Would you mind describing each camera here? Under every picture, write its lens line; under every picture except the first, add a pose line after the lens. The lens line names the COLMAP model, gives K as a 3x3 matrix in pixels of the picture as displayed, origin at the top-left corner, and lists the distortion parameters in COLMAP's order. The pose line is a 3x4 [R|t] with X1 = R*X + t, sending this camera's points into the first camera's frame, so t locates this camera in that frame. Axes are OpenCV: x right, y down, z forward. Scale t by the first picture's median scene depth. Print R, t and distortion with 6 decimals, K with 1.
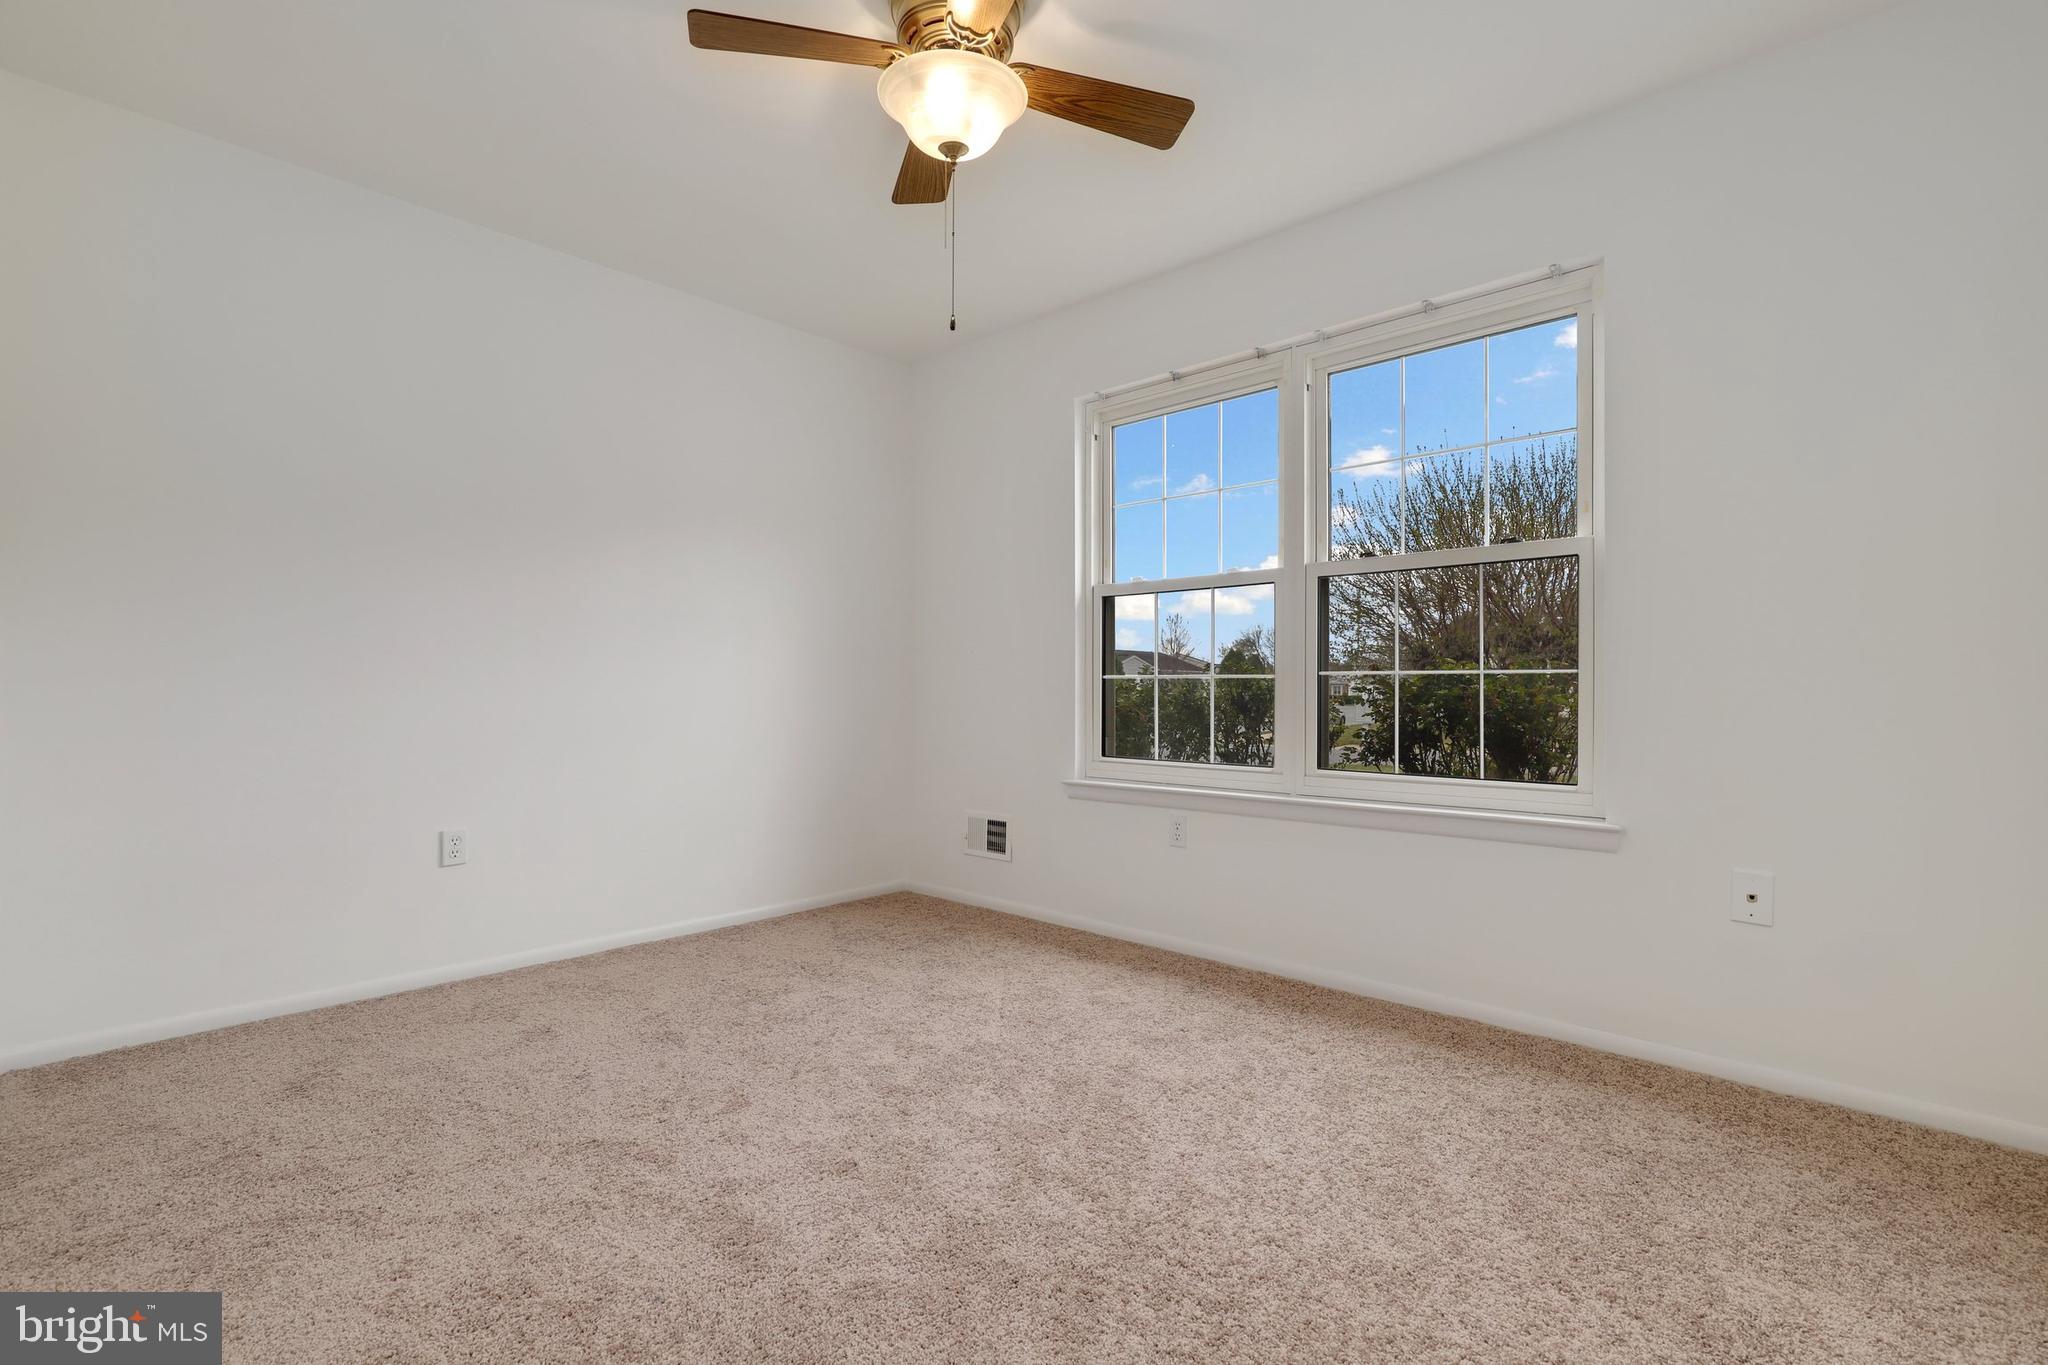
lens RADIAL K [[943.3, 0, 1024.7], [0, 943.3, 692.8], [0, 0, 1]] dist [0.001086, 0.000176]
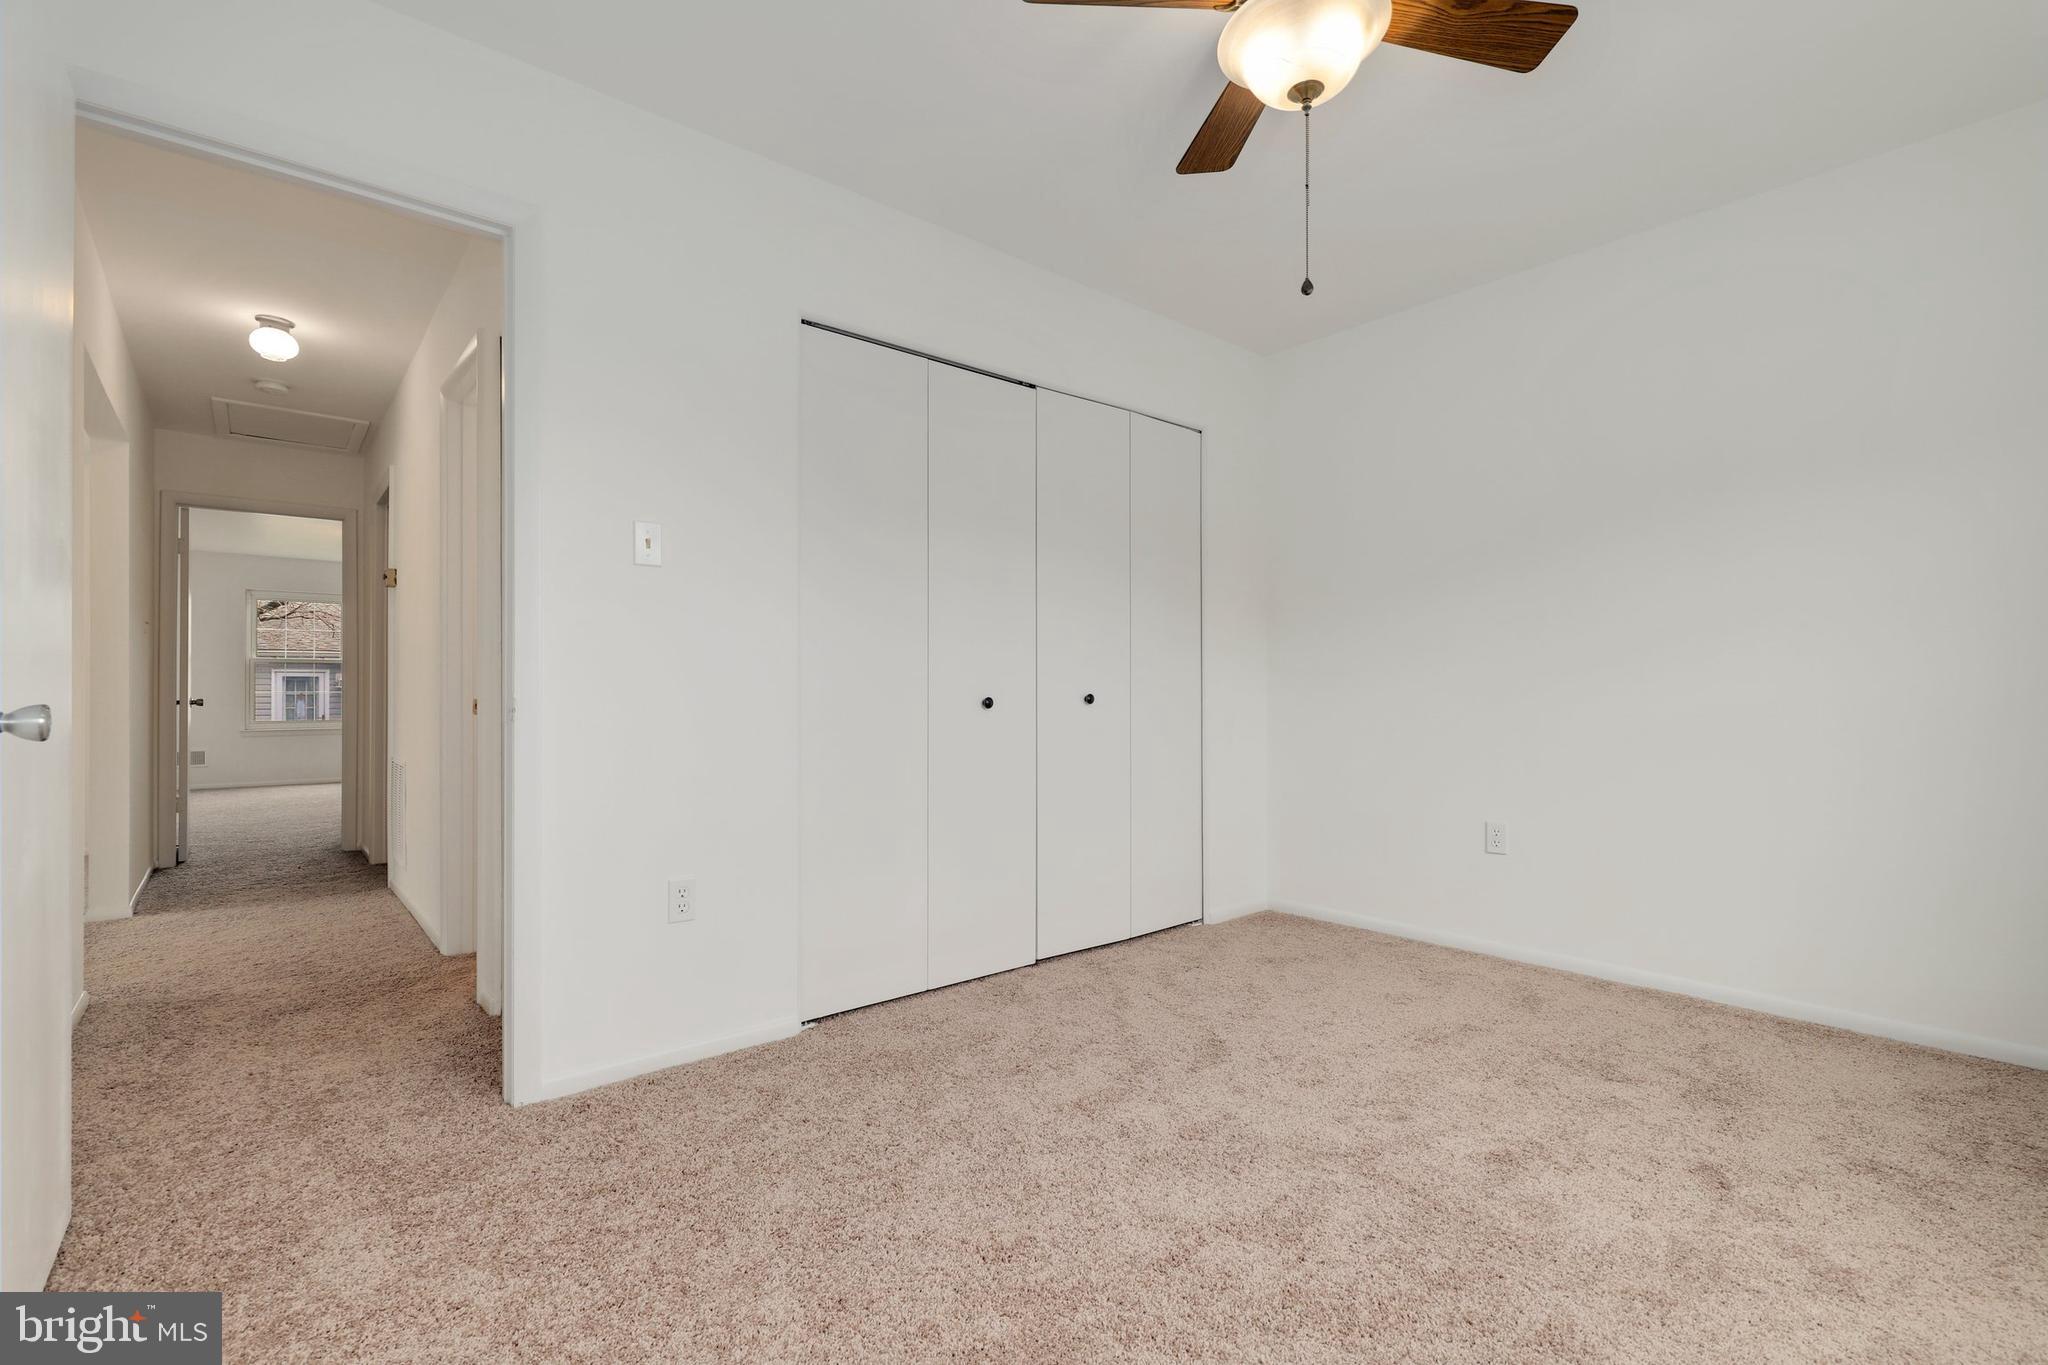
lens RADIAL K [[919.7, 0, 1034.4], [0, 919.7, 687.0], [0, 0, 1]] dist [-0.000701, -0.000072]
pose [[-0.112103, -0.012133, -0.993623, 0.609876], [-0.000576, 0.999926, -0.012145, -0.002839], [0.993696, -0.000789, -0.112102, 0.637734]]
